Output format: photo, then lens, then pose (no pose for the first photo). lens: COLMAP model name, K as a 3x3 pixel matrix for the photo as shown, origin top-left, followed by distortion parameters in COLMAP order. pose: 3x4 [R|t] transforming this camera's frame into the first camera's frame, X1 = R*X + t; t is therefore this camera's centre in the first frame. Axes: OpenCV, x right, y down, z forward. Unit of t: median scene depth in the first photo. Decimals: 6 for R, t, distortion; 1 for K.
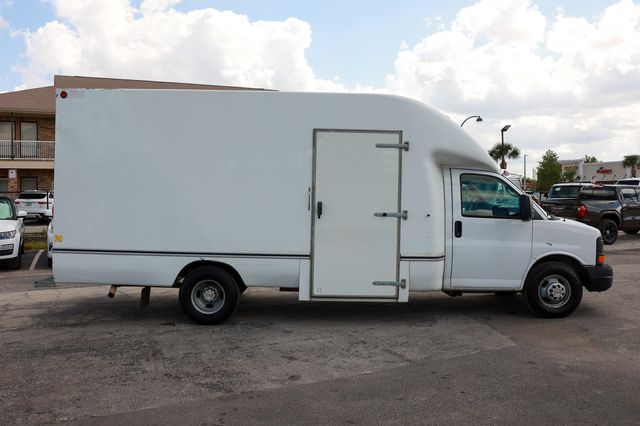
lens RADIAL K [[550.1, 0, 319.5], [0, 550.1, 196.6], [0, 0, 1]] dist [-0.064479, 0.000751]
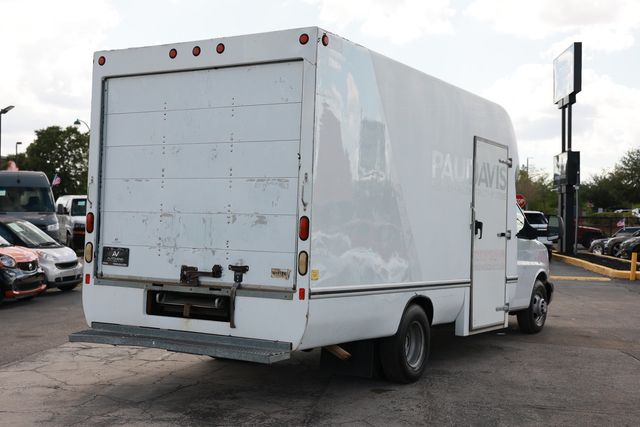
lens RADIAL K [[862.9, 0, 320.2], [0, 862.9, 202.8], [0, 0, 1]] dist [-0.007746, -0.016861]
pose [[0.538222, 0.030213, 0.842261, -1.280596], [-0.019954, 0.999534, -0.023103, 0.018414], [-0.842567, -0.004372, 0.538574, 0.470580]]
